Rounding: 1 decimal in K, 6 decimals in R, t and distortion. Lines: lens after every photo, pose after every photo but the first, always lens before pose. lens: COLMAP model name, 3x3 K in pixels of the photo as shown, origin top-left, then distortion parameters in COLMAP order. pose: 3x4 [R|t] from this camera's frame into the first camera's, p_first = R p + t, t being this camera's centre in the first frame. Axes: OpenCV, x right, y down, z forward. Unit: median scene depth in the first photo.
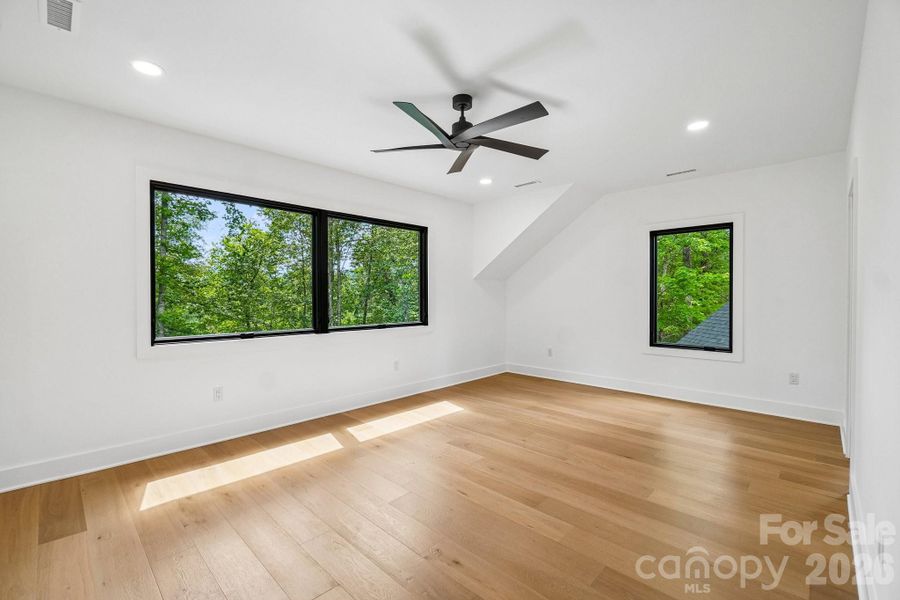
lens RADIAL K [[390.2, 0, 450.0], [0, 390.2, 300.0], [0, 0, 1]] dist [-0.000560, -0.000028]
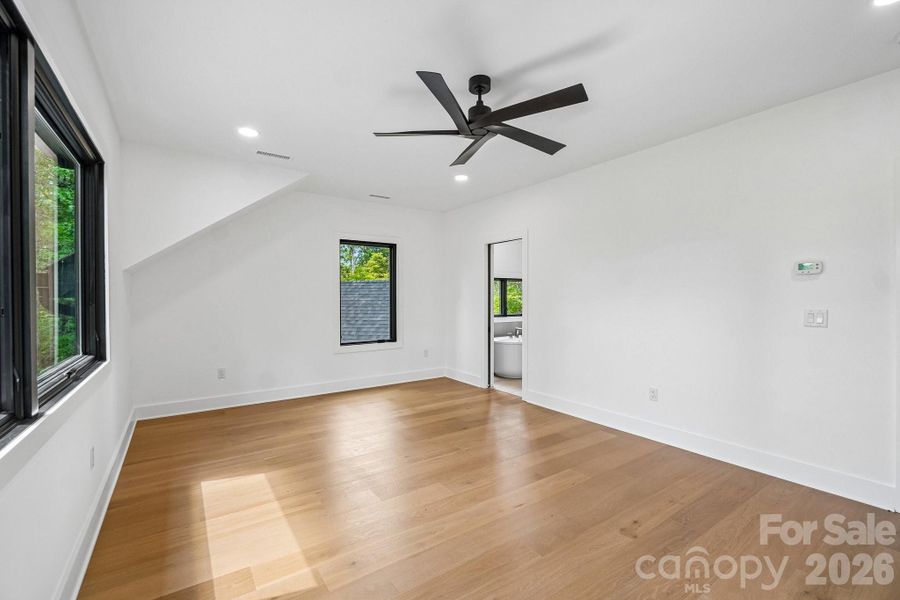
lens RADIAL K [[390.5, 0, 448.4], [0, 390.5, 289.8], [0, 0, 1]] dist [0.000037, 0.000018]
pose [[0.196265, 0.017422, 0.980396, -0.750917], [0.011774, 0.999728, -0.020122, -0.016848], [-0.980480, 0.015493, 0.196007, 0.761527]]
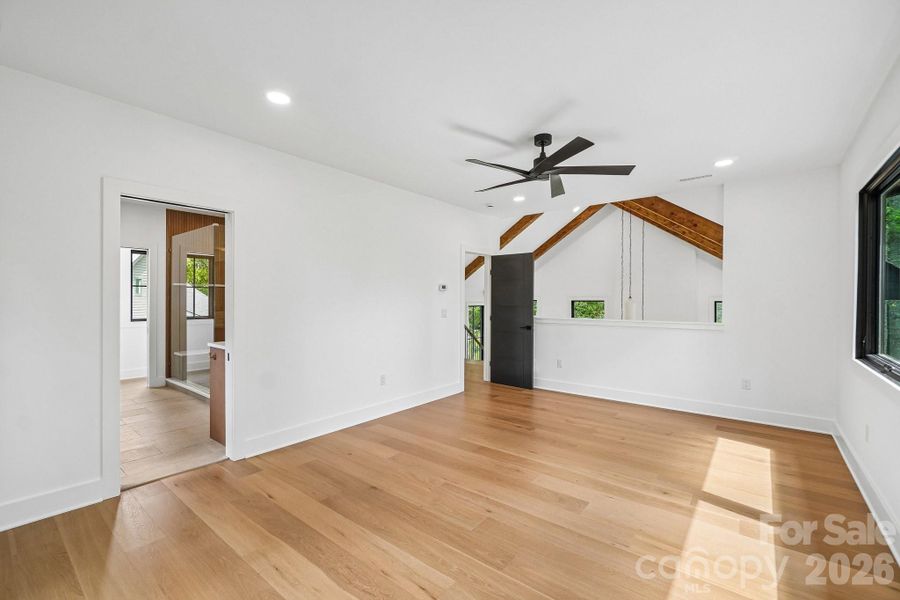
lens RADIAL K [[390.5, 0, 448.4], [0, 390.5, 289.8], [0, 0, 1]] dist [0.000037, 0.000018]
pose [[-0.995570, -0.007452, -0.093729, 0.356586], [-0.006345, 0.999907, -0.012110, -0.039642], [0.093810, -0.011462, -0.995524, 1.821553]]
